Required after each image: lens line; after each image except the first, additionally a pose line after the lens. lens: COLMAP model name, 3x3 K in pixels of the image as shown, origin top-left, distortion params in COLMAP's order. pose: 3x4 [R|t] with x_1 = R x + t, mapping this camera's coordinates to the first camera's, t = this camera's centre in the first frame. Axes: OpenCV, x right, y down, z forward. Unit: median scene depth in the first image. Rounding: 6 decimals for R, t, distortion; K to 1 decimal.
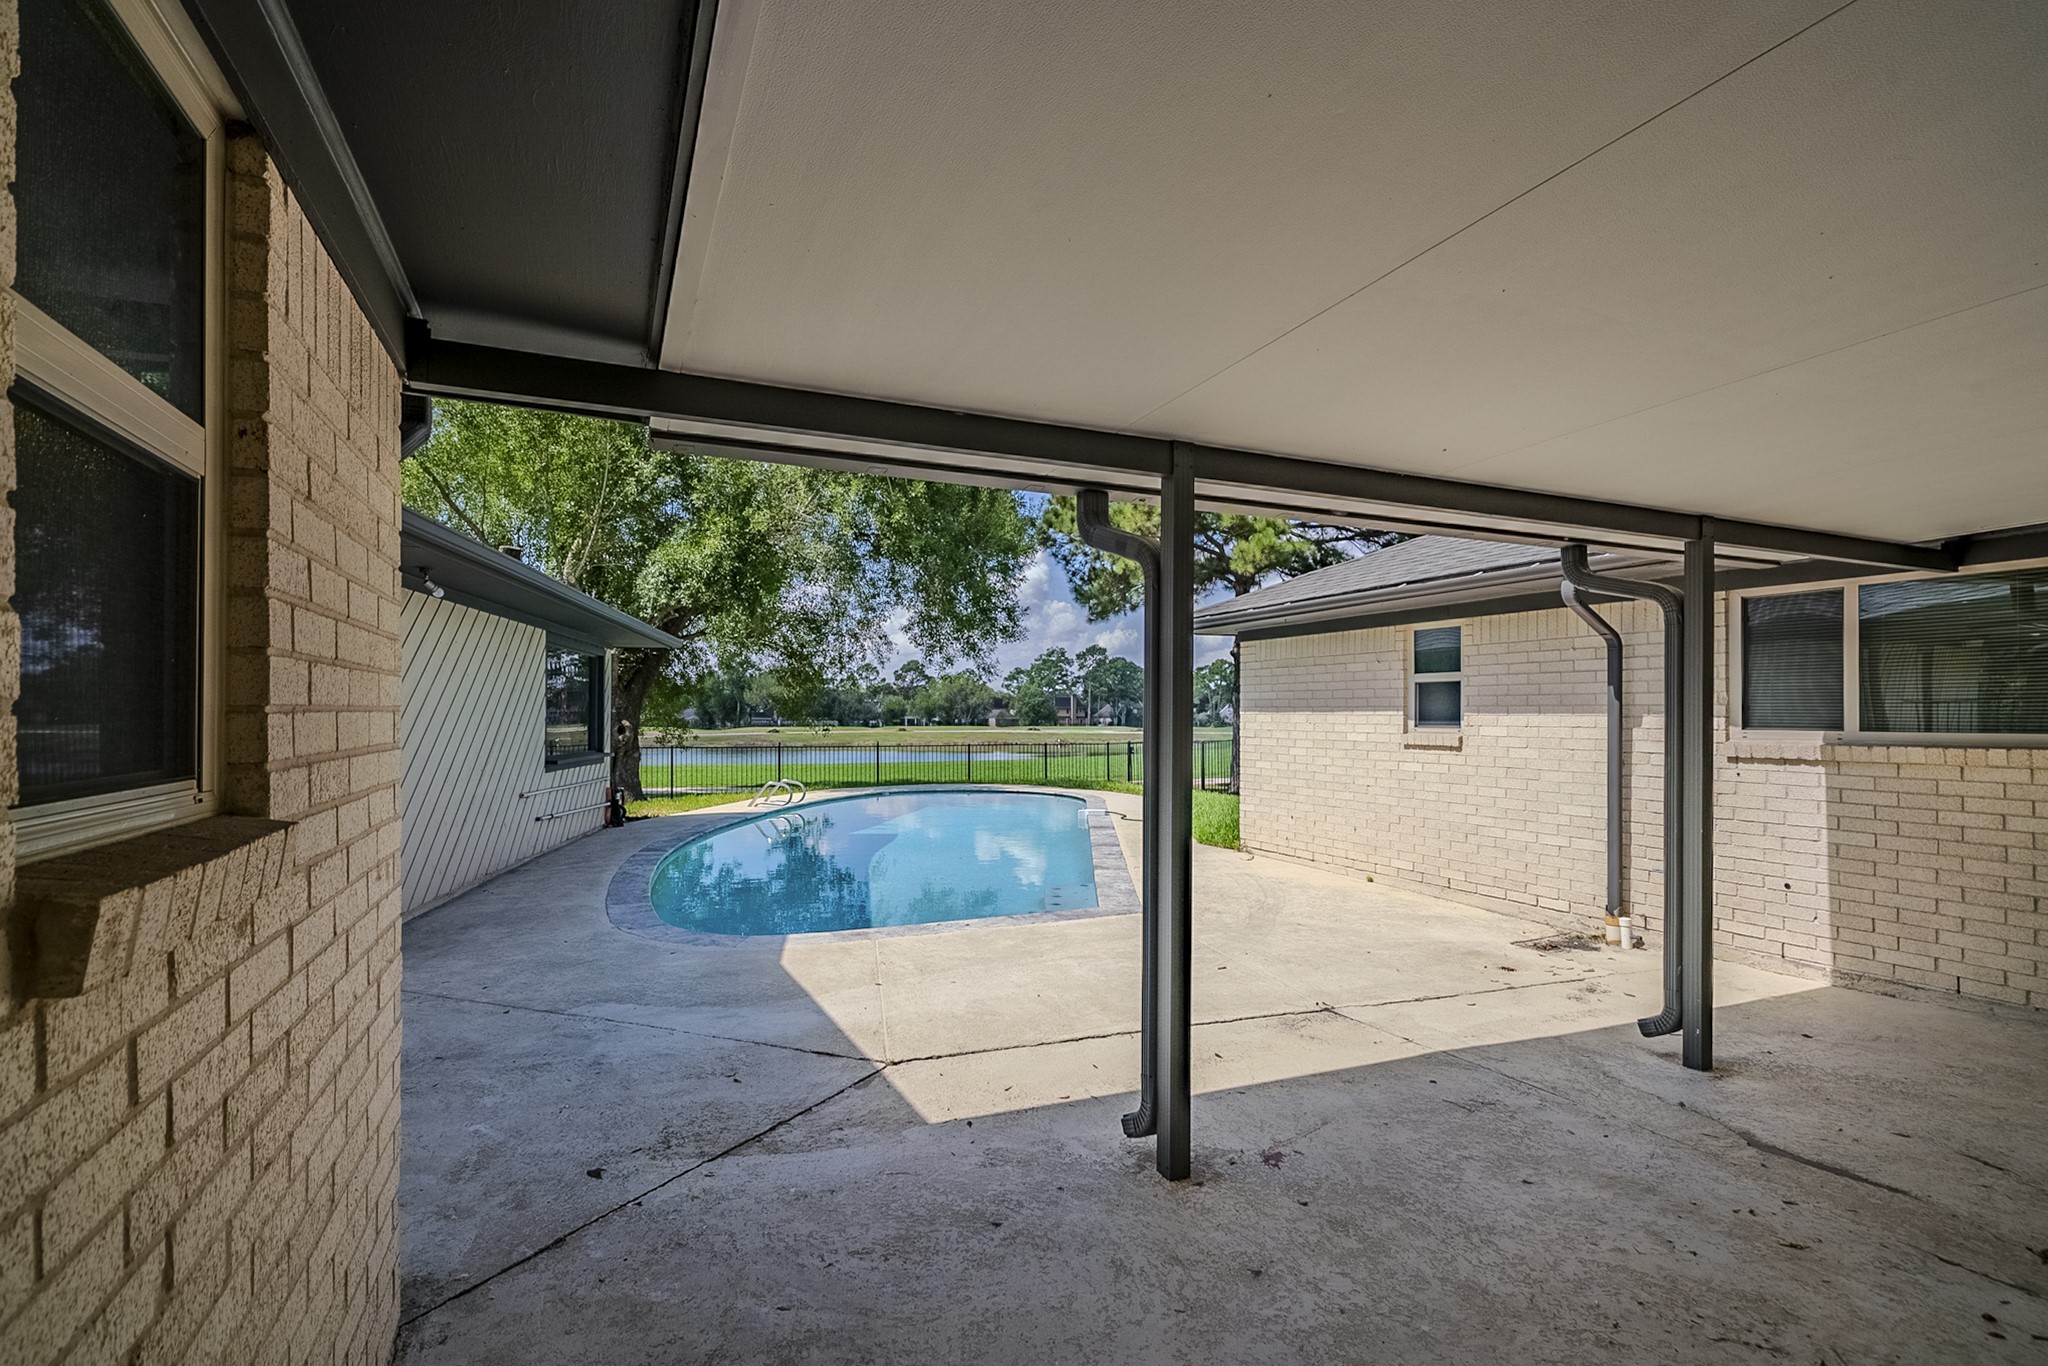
lens RADIAL K [[958.2, 0, 1023.9], [0, 958.2, 661.3], [0, 0, 1]] dist [0.008560, 0.000564]
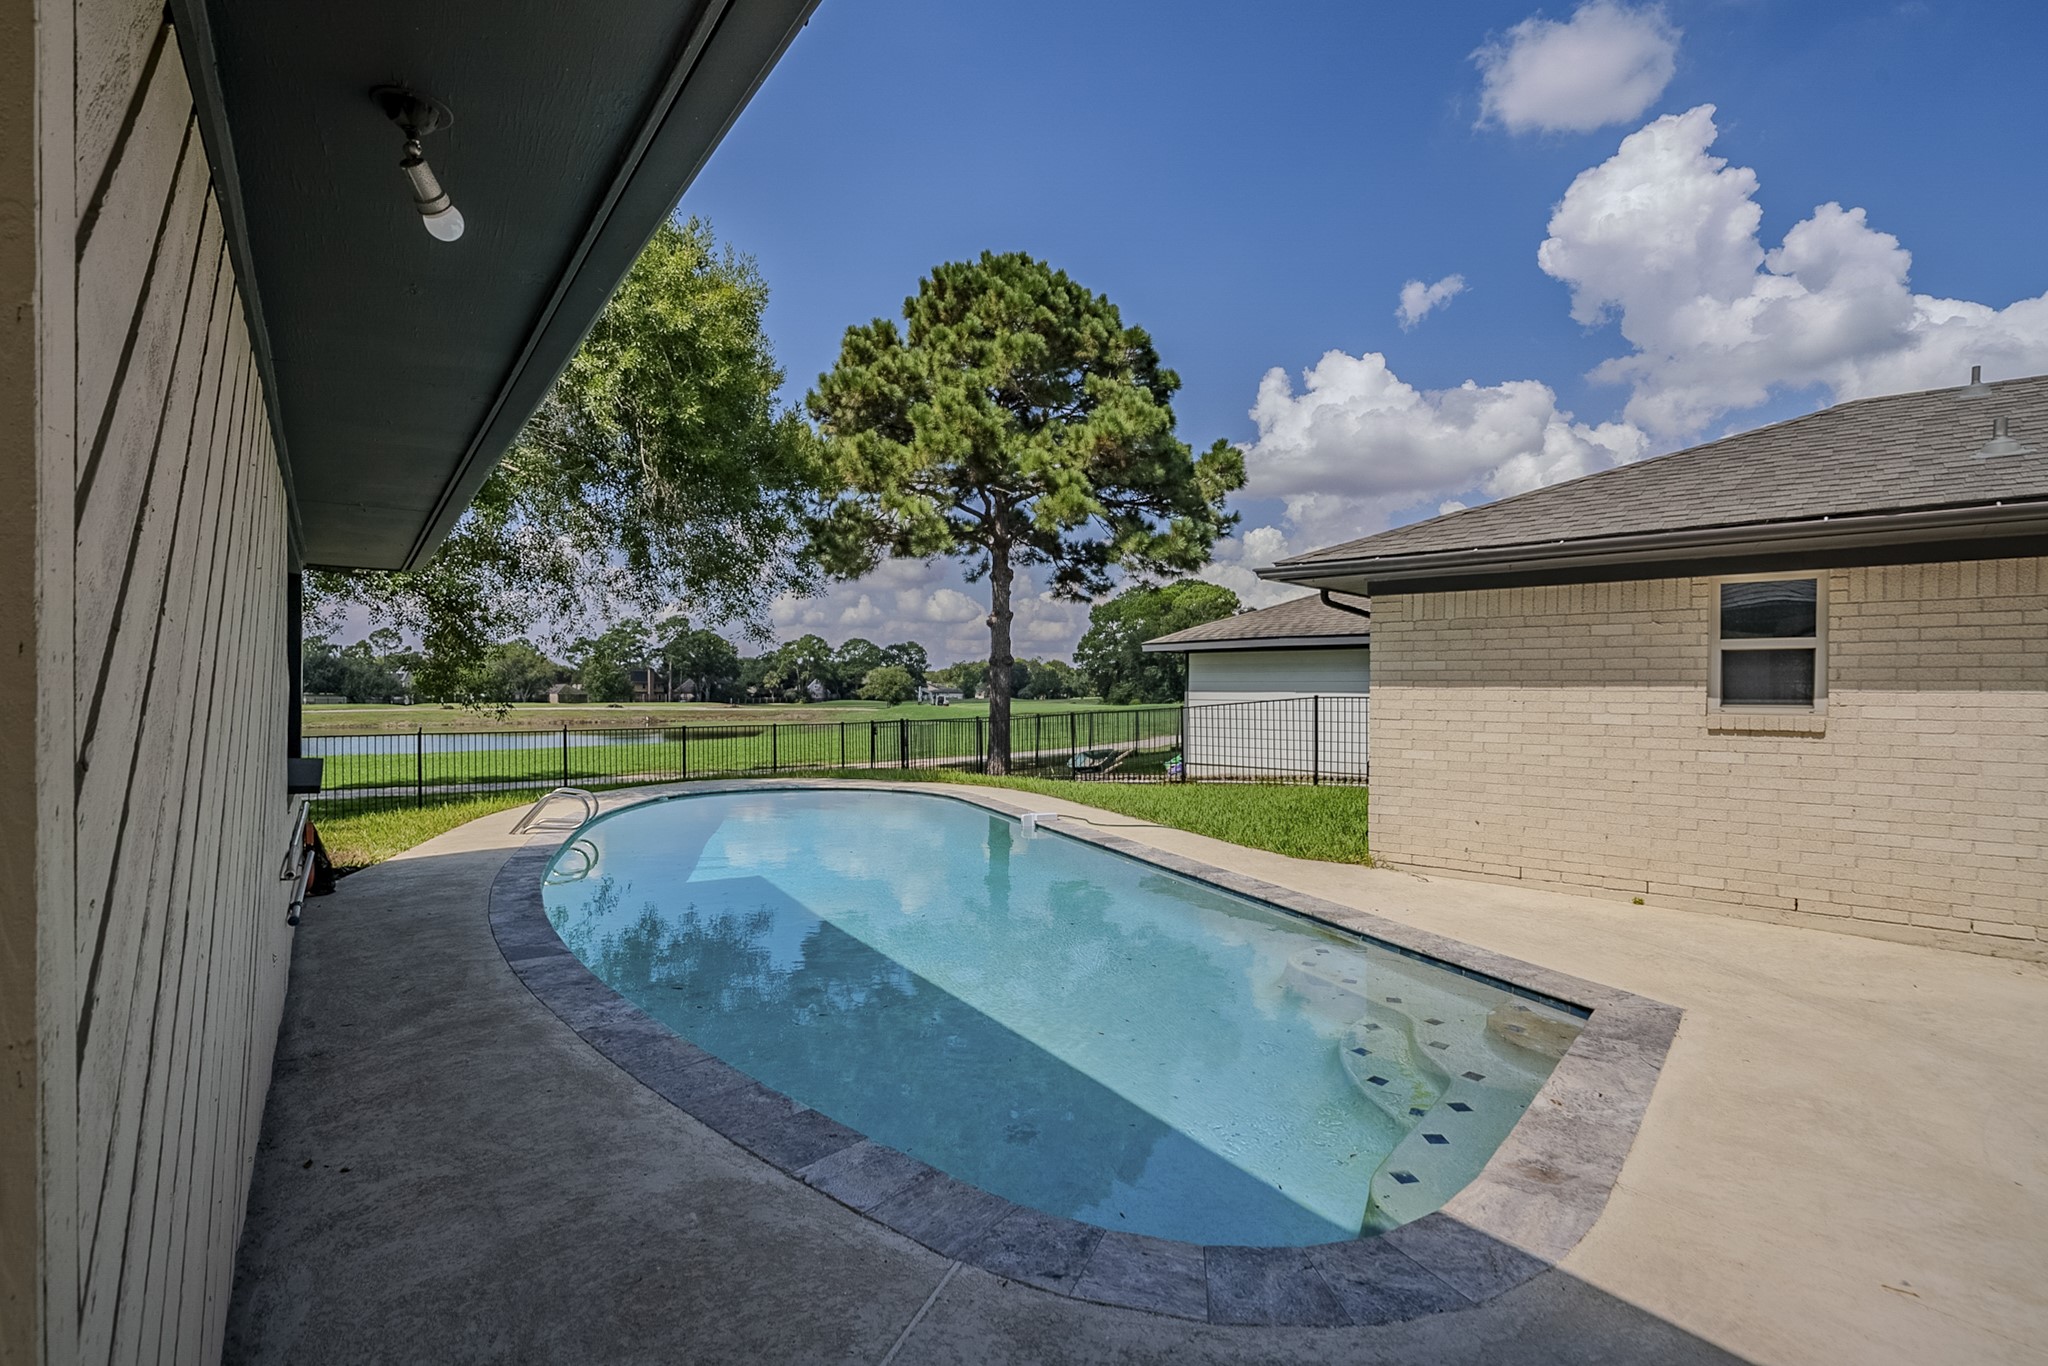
lens RADIAL K [[958.2, 0, 1023.9], [0, 958.2, 661.3], [0, 0, 1]] dist [0.008560, 0.000564]
pose [[0.907638, 0.015694, 0.419459, -0.401072], [-0.026235, 0.999468, 0.019372, 0.027977], [-0.418932, -0.028588, 0.907567, 0.474209]]
